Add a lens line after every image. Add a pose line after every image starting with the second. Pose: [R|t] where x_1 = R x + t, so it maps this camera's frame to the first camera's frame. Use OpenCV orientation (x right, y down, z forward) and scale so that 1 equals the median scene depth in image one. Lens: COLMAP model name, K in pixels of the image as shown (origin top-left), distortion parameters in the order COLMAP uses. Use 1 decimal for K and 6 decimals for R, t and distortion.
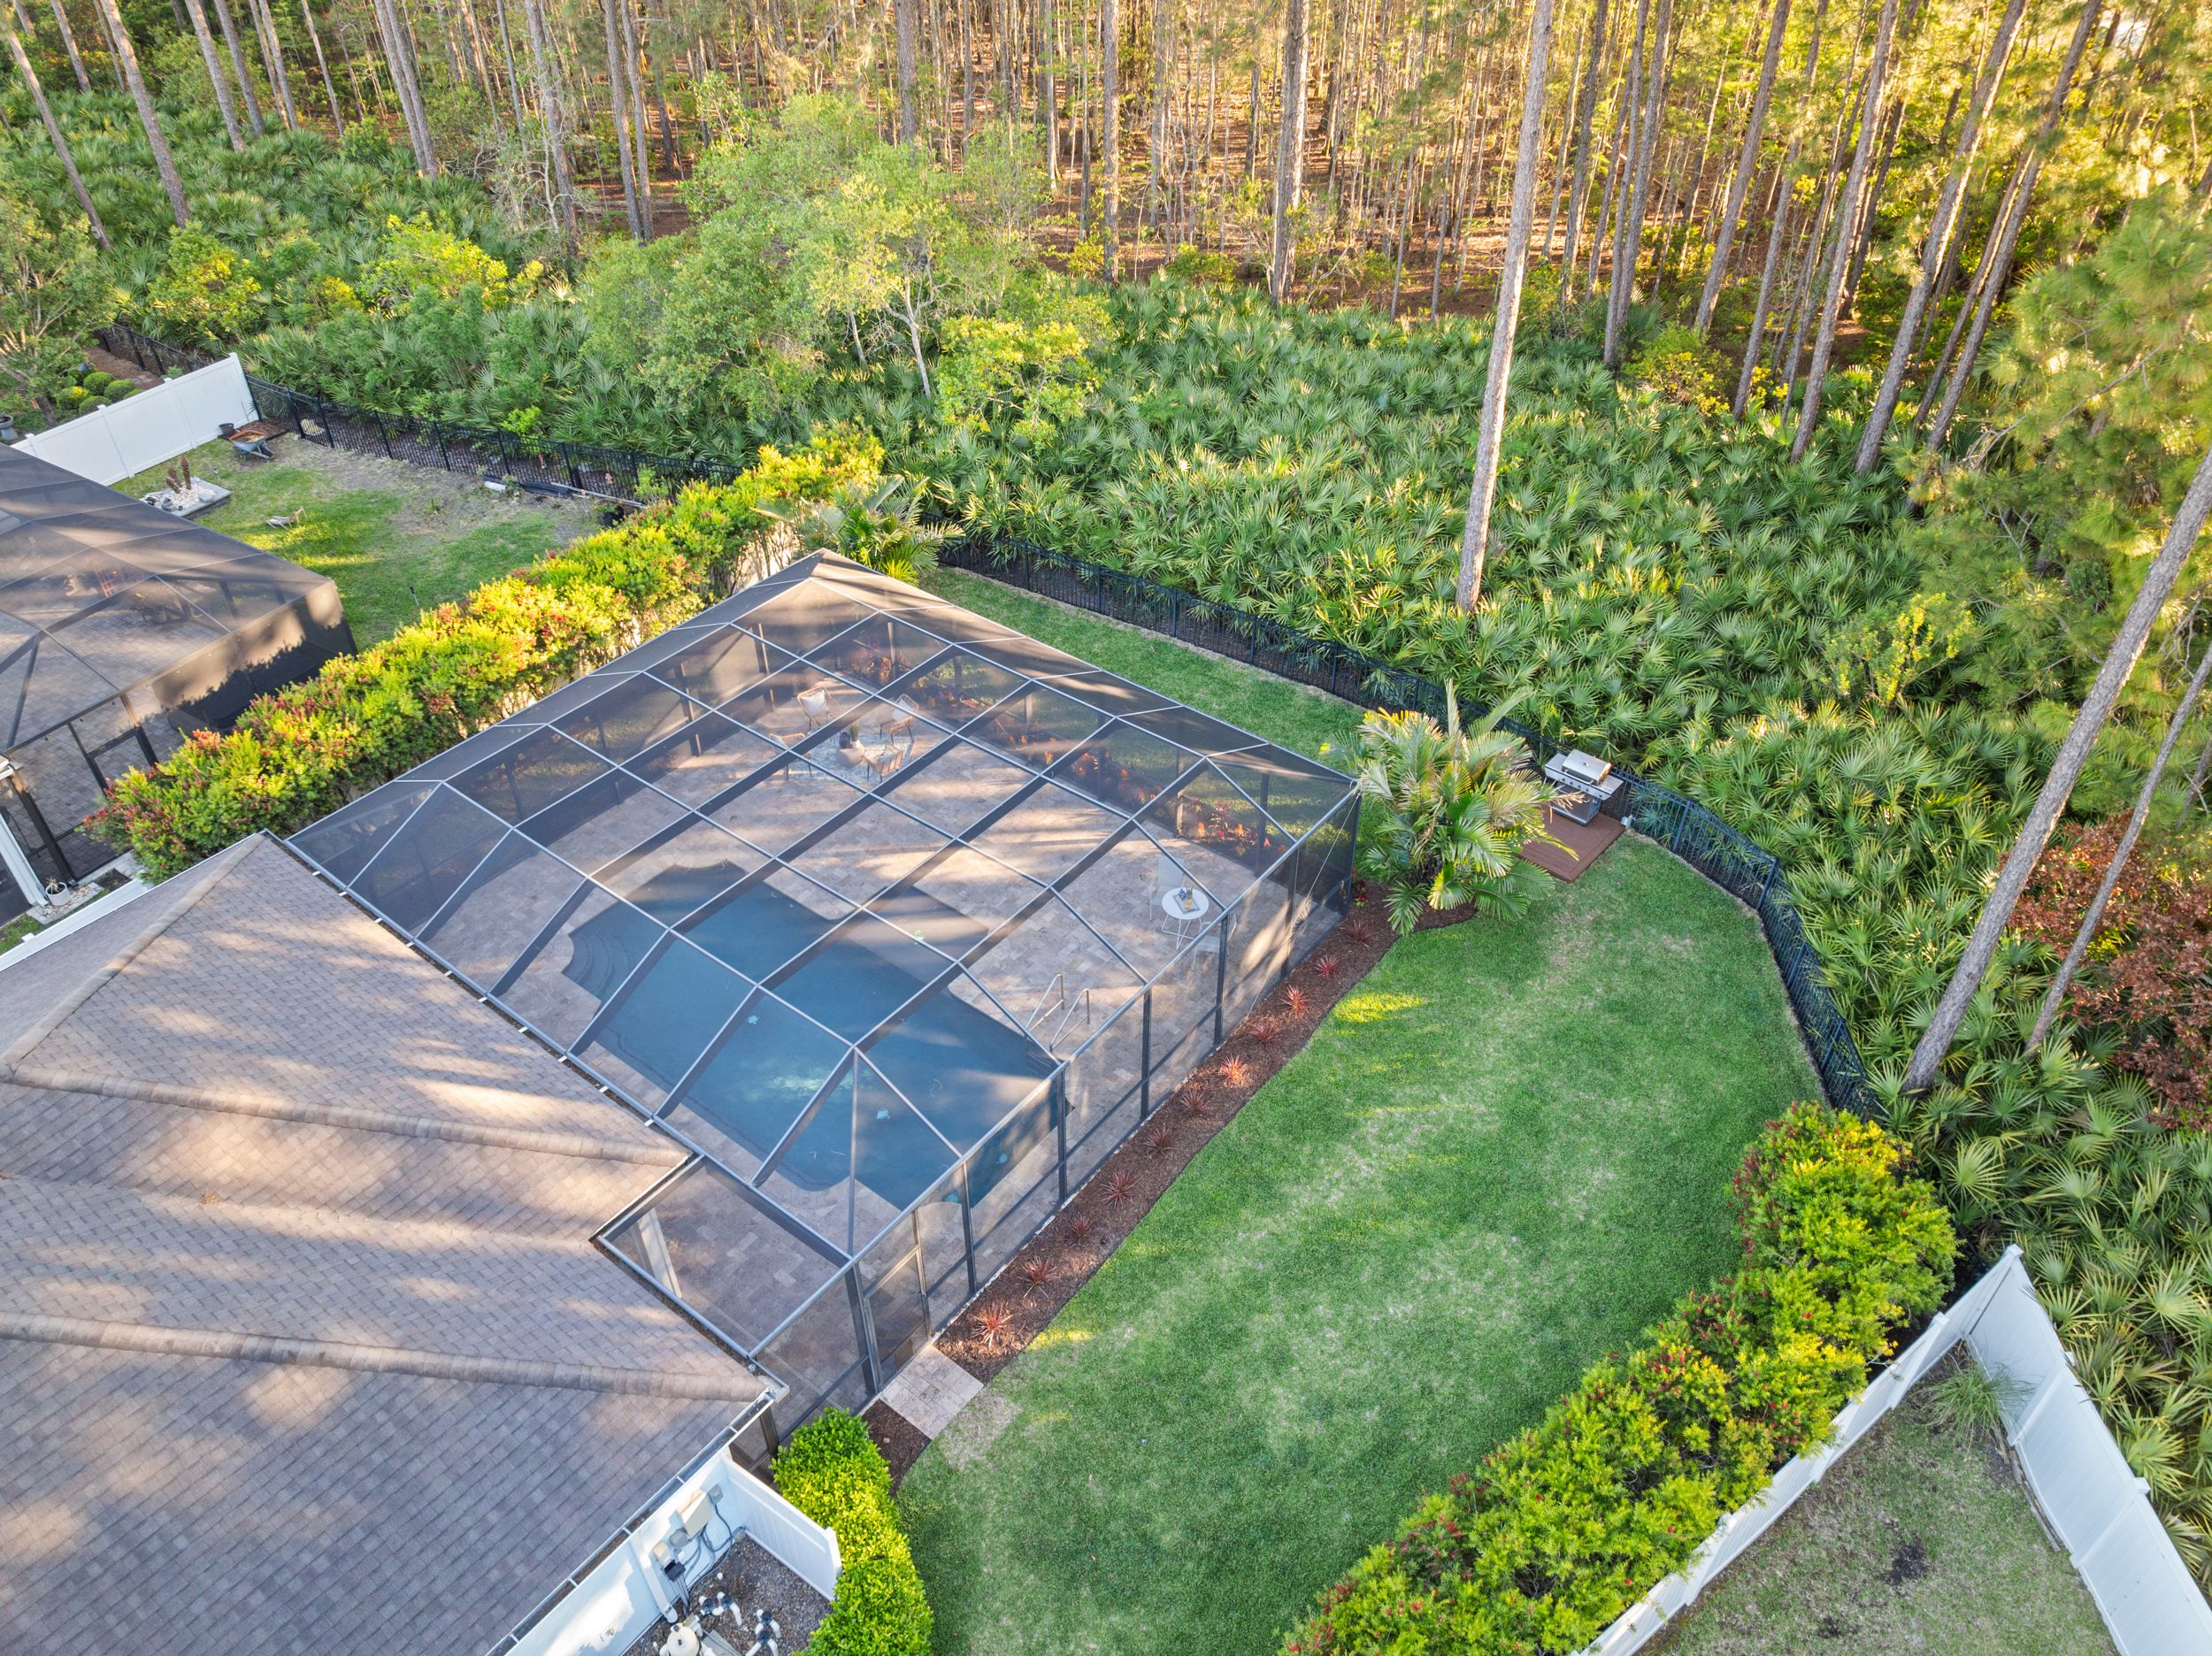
lens RADIAL K [[1559.9, 0, 1115.6], [0, 1559.9, 814.4], [0, 0, 1]] dist [-0.043065, 0.002230]
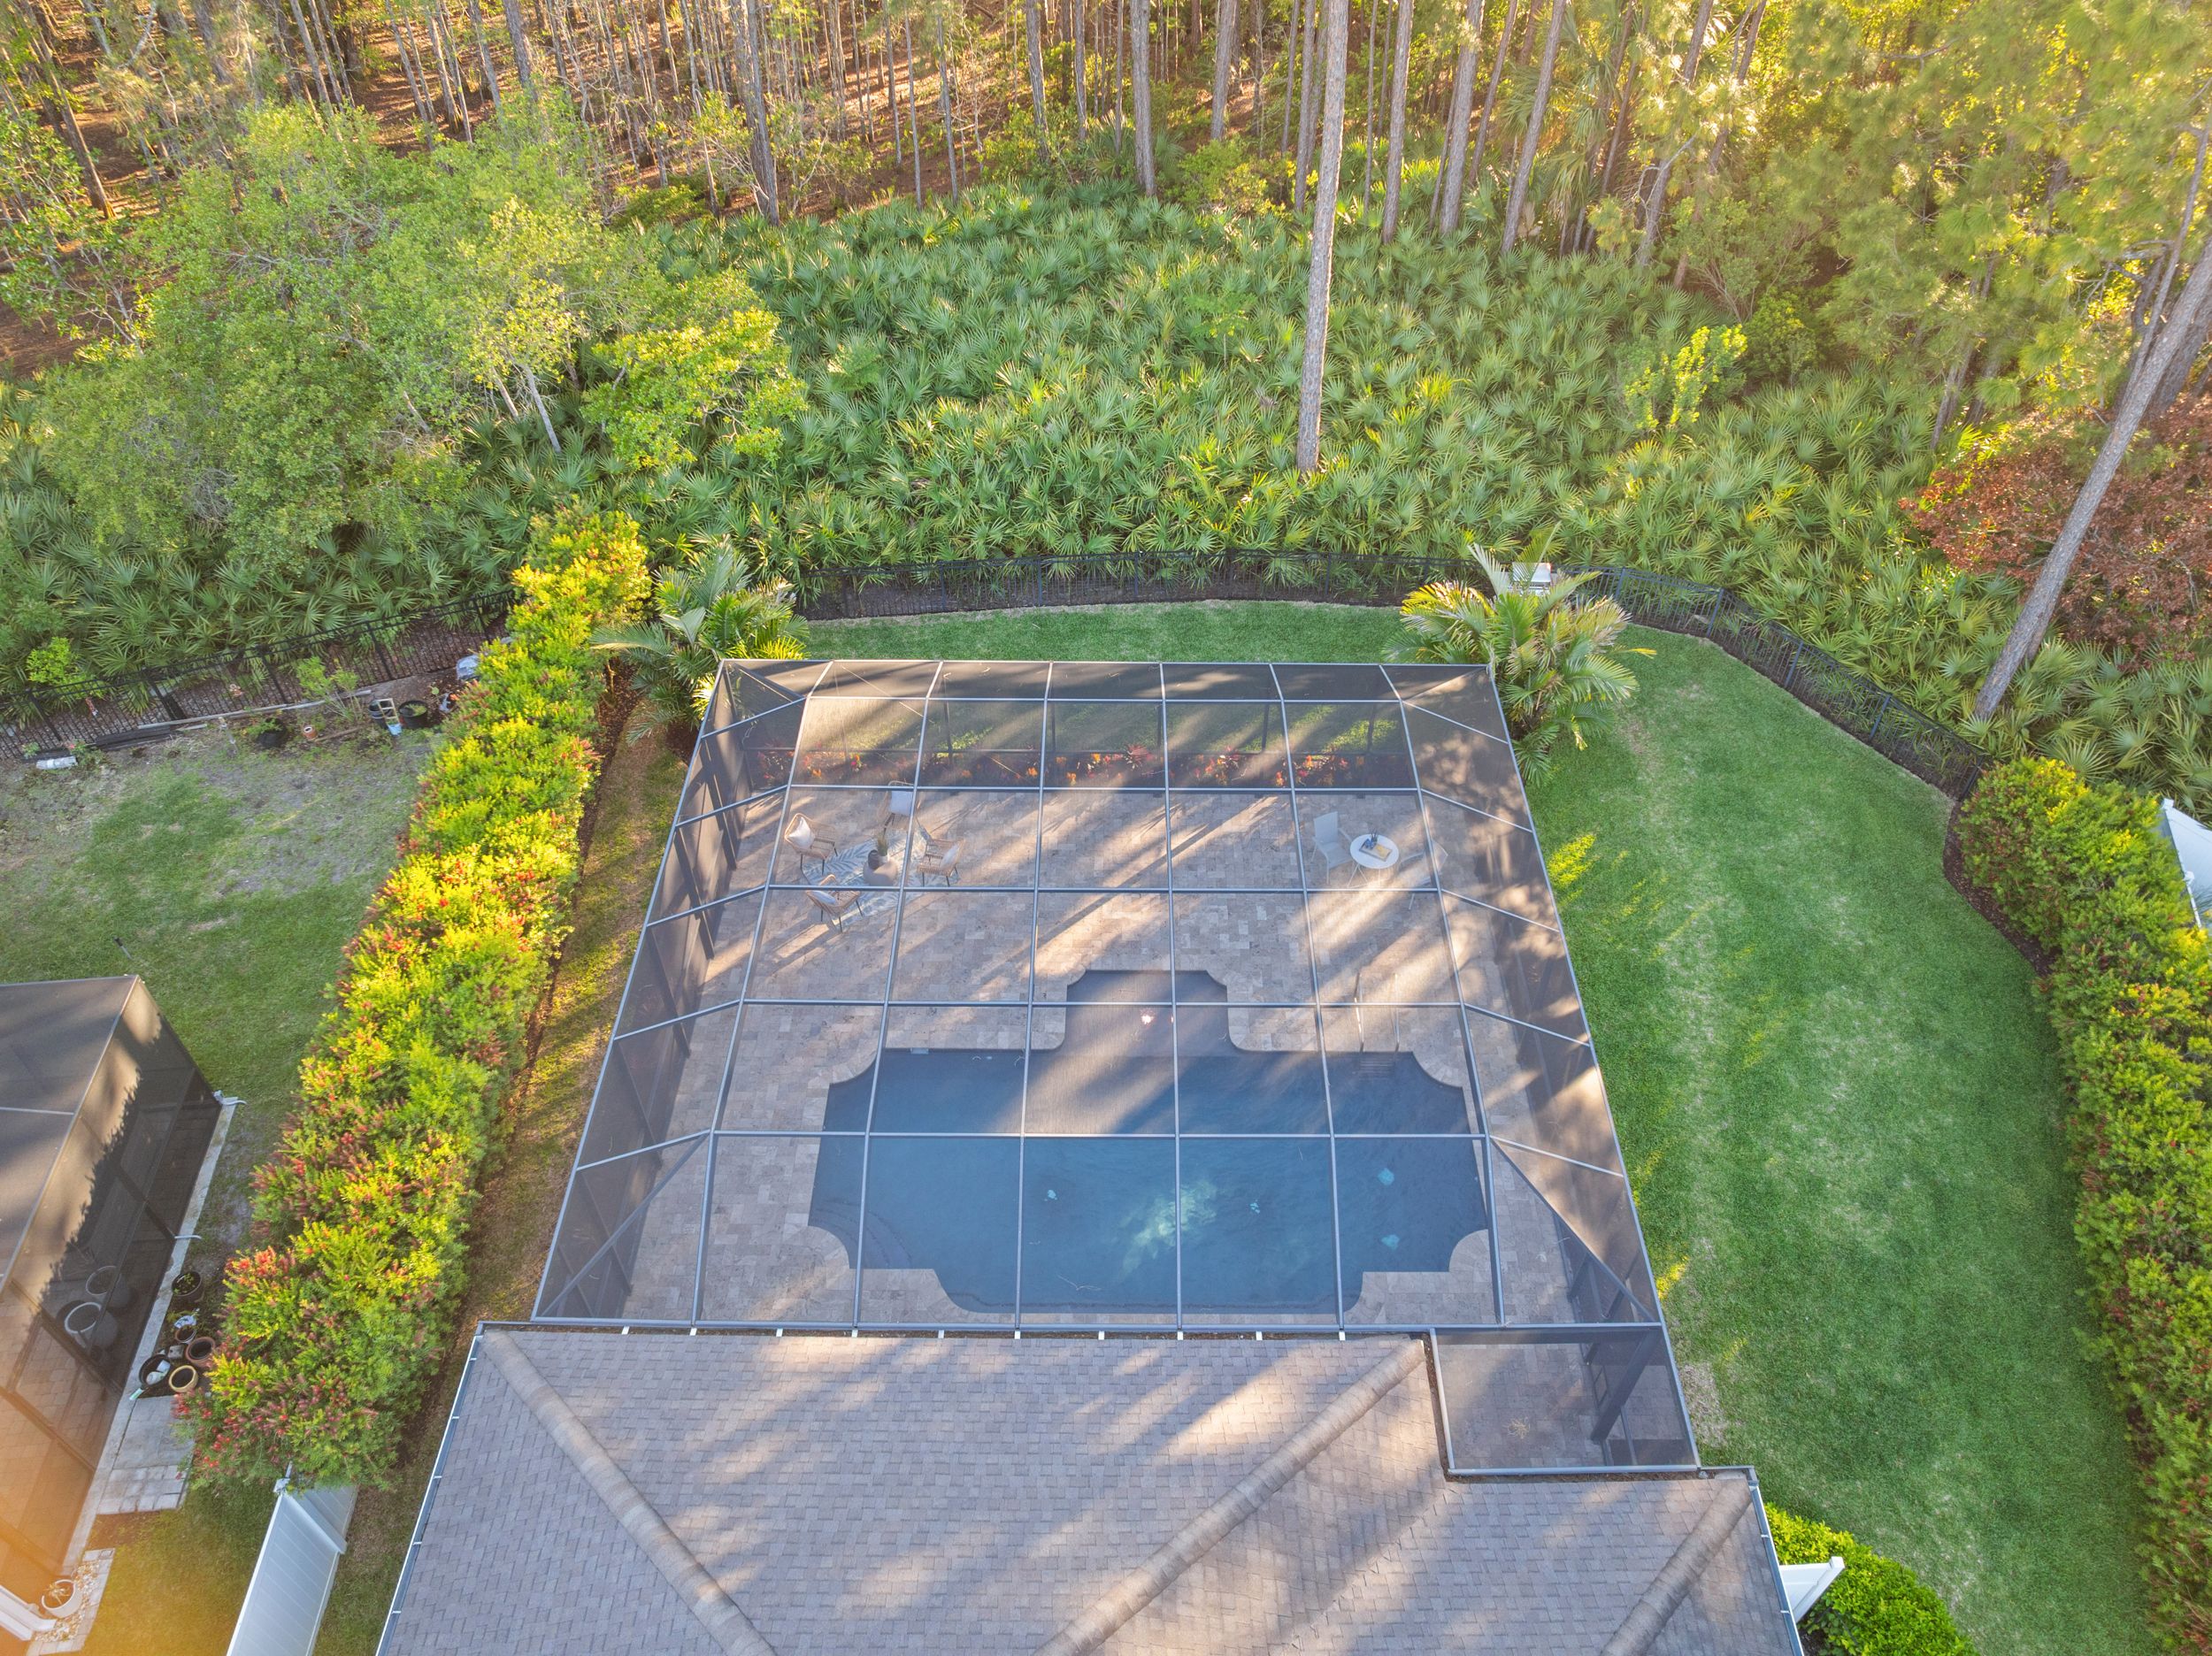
lens RADIAL K [[1559.9, 0, 1115.6], [0, 1559.9, 814.4], [0, 0, 1]] dist [-0.043065, 0.002230]
pose [[0.794327, -0.423679, 0.435363, -0.543146], [0.380158, 0.905665, 0.187754, -0.226597], [-0.473840, 0.016368, 0.880459, 0.248150]]
